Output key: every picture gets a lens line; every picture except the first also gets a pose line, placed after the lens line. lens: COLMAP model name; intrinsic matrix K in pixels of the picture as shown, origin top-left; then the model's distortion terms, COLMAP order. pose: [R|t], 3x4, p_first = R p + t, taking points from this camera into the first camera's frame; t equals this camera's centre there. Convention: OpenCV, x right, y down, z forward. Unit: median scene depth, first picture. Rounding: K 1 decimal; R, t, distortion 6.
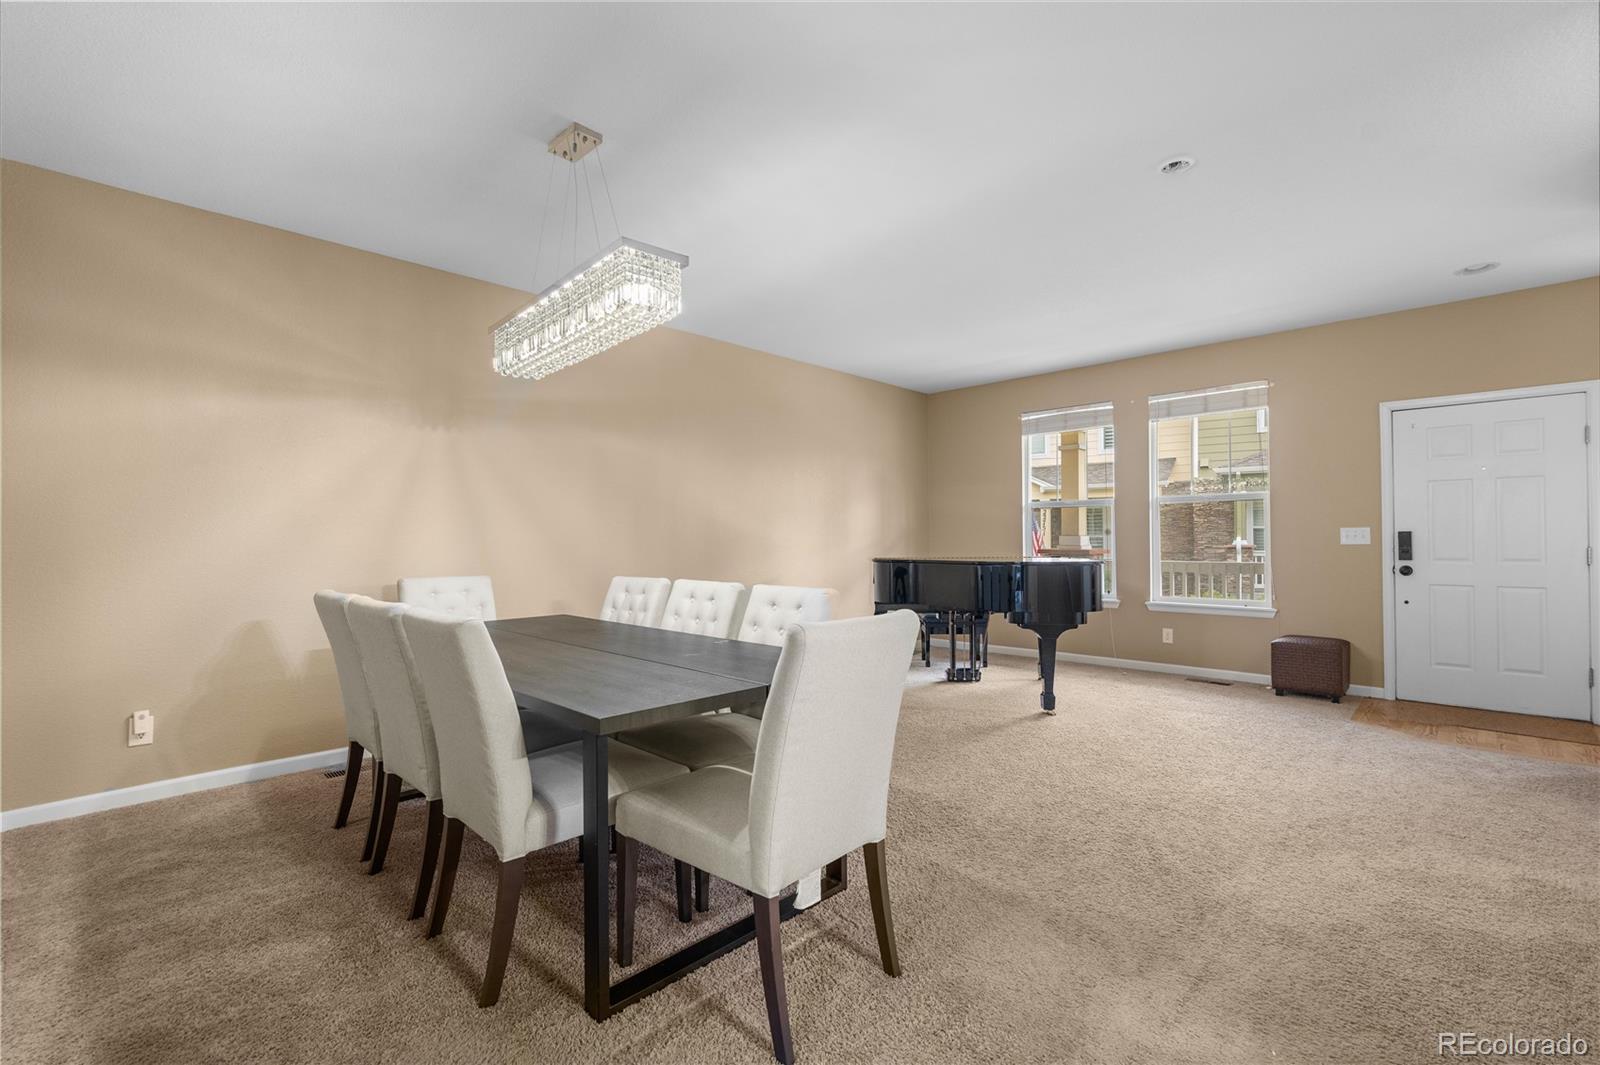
lens RADIAL K [[696.0, 0, 800.0], [0, 696.0, 532.5], [0, 0, 1]] dist [-0.005708, 0.001350]
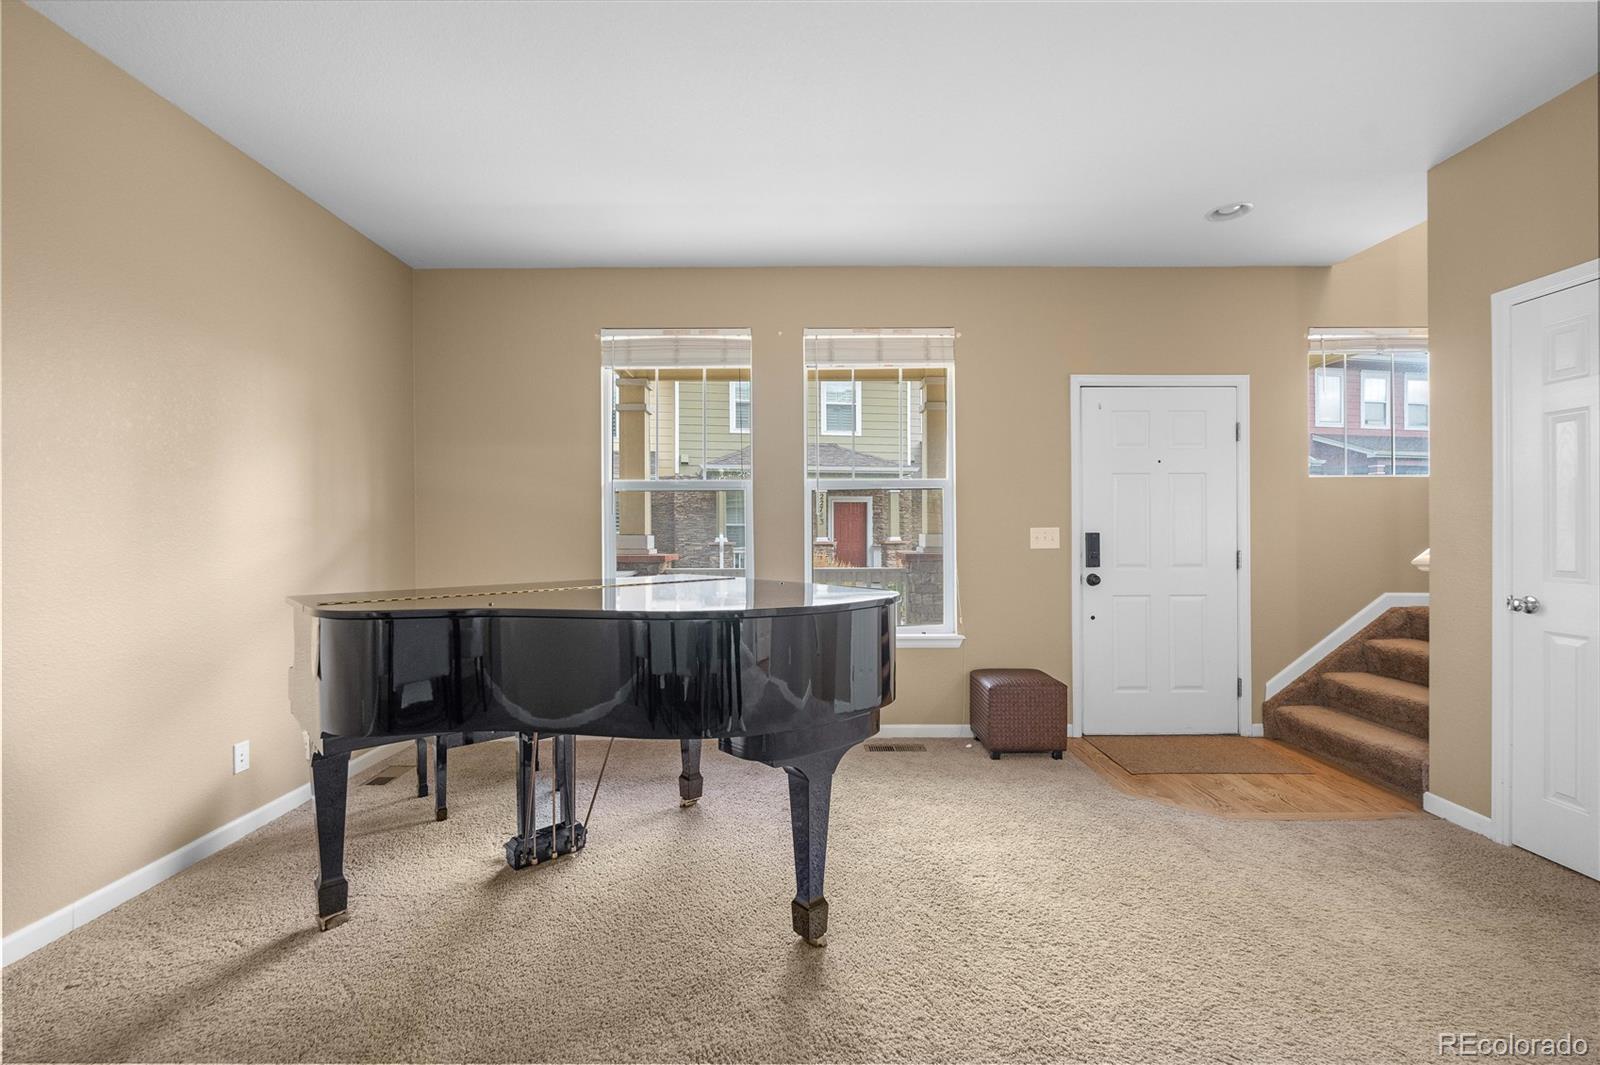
lens RADIAL K [[696.0, 0, 800.0], [0, 696.0, 532.5], [0, 0, 1]] dist [-0.005708, 0.001350]
pose [[0.717001, 0.003005, 0.697066, 0.034815], [-0.007734, 0.999963, 0.003644, -0.001847], [-0.697029, -0.008004, 0.716998, 0.561094]]
